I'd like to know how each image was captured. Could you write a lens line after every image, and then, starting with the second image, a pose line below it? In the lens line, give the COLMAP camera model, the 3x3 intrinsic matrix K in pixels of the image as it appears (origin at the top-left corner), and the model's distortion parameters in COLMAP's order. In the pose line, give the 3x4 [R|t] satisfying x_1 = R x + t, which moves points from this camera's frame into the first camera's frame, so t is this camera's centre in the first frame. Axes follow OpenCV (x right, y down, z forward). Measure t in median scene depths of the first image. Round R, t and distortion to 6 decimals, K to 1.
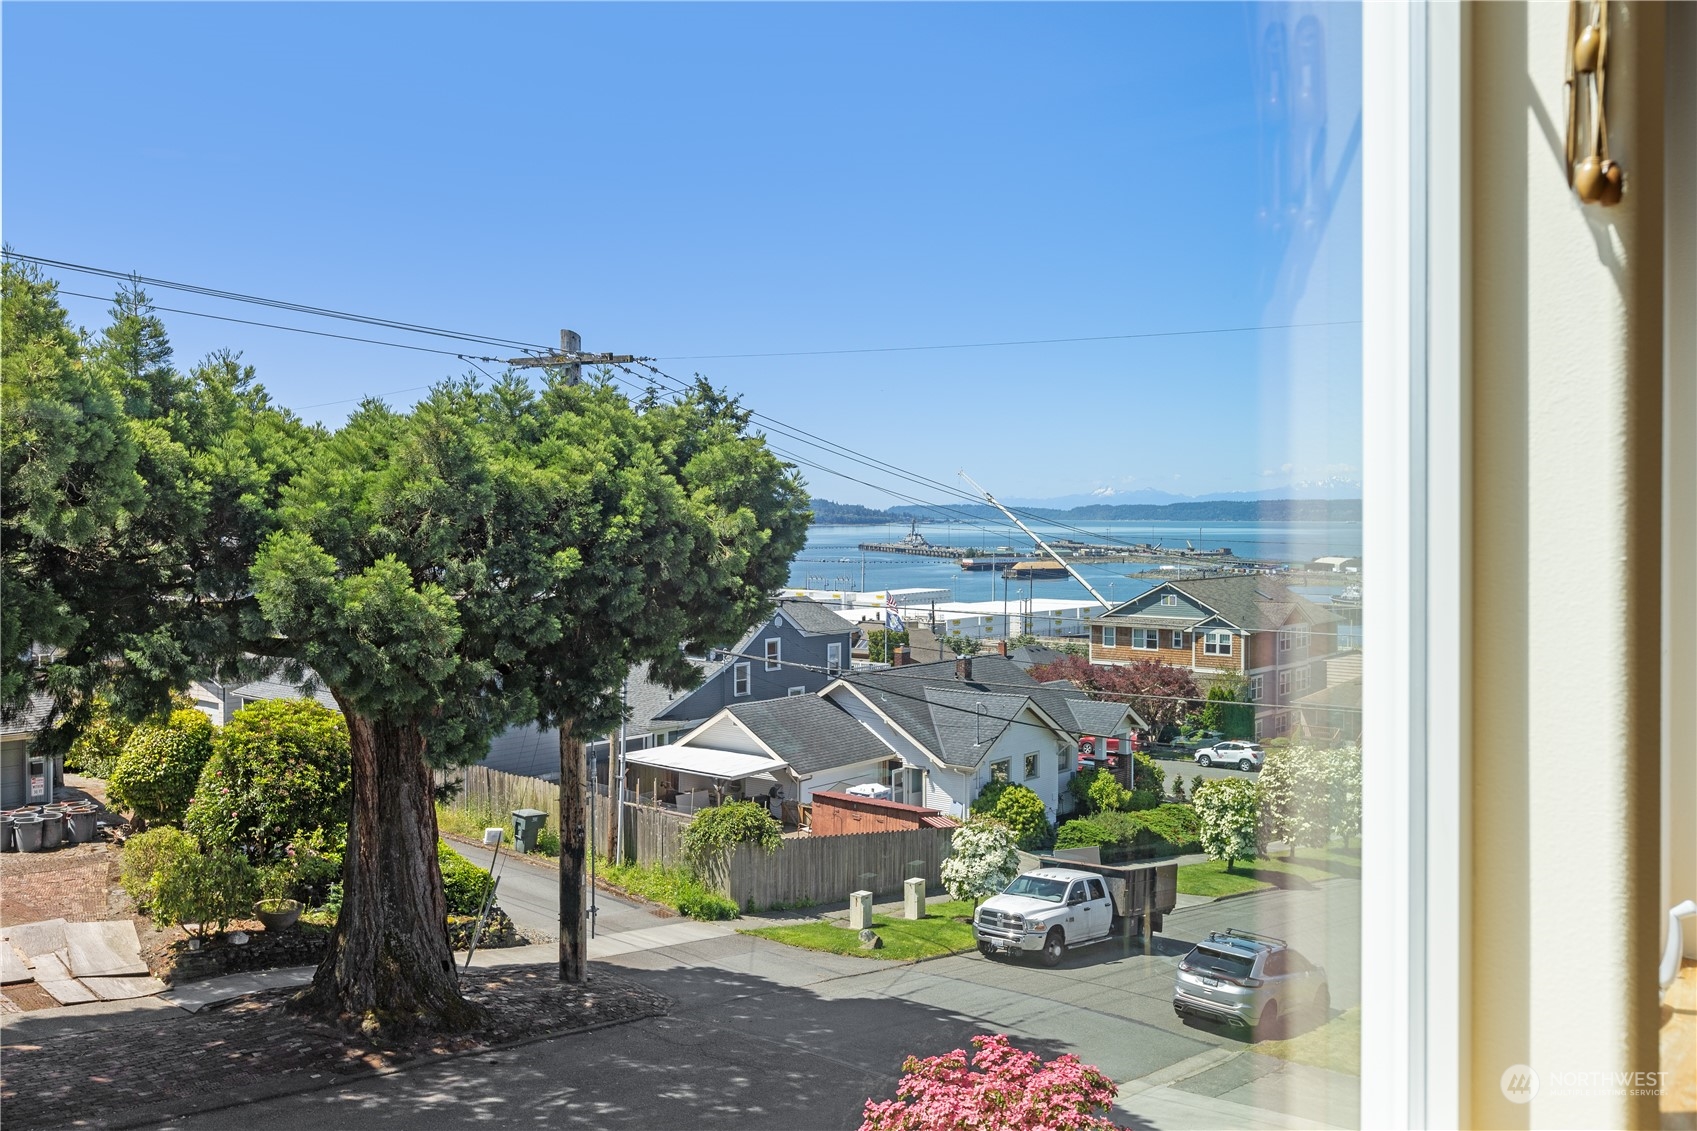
lens RADIAL K [[1420.4, 0, 866.1], [0, 1420.4, 570.0], [0, 0, 1]] dist [-0.004378, -0.002617]
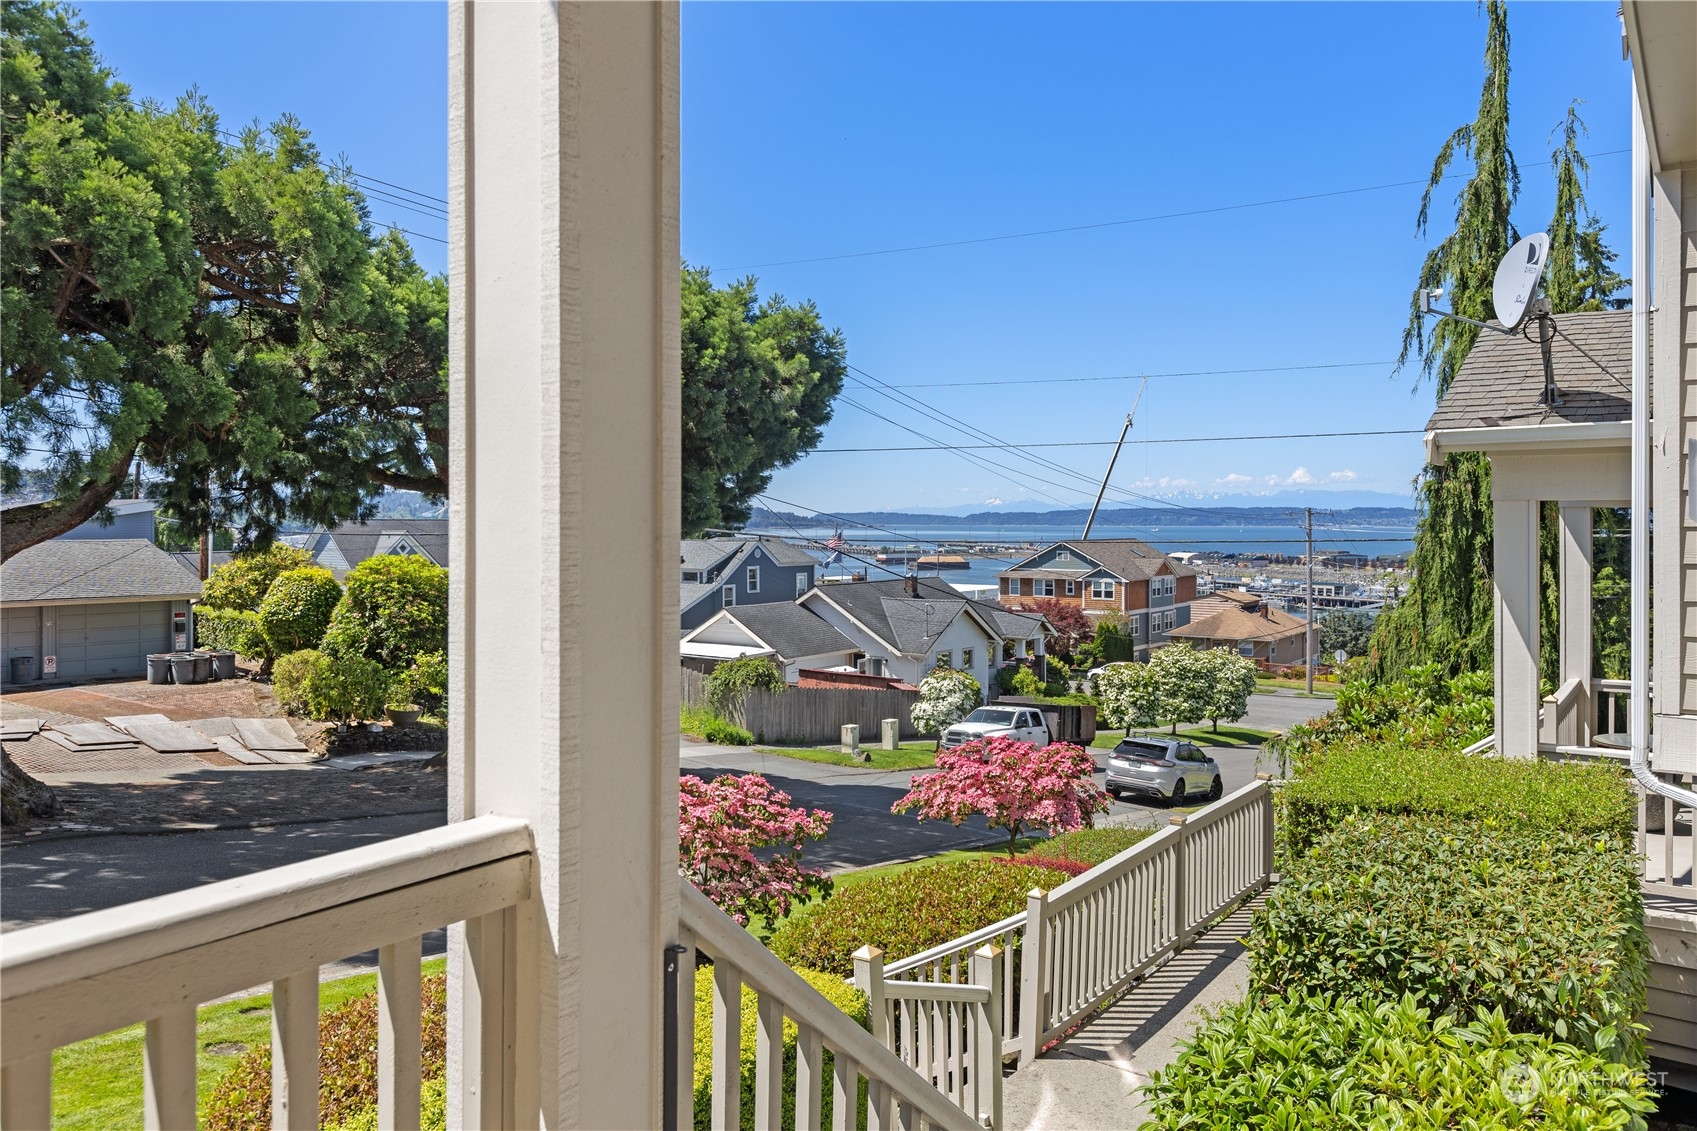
lens RADIAL K [[1193.3, 0, 848.5], [0, 1193.3, 565.5], [0, 0, 1]] dist [-0.002517, -0.001842]
pose [[0.998825, -0.001086, 0.048441, -0.054672], [0.001513, 0.999960, -0.008785, 0.092442], [-0.048430, 0.008848, 0.998787, -0.056783]]
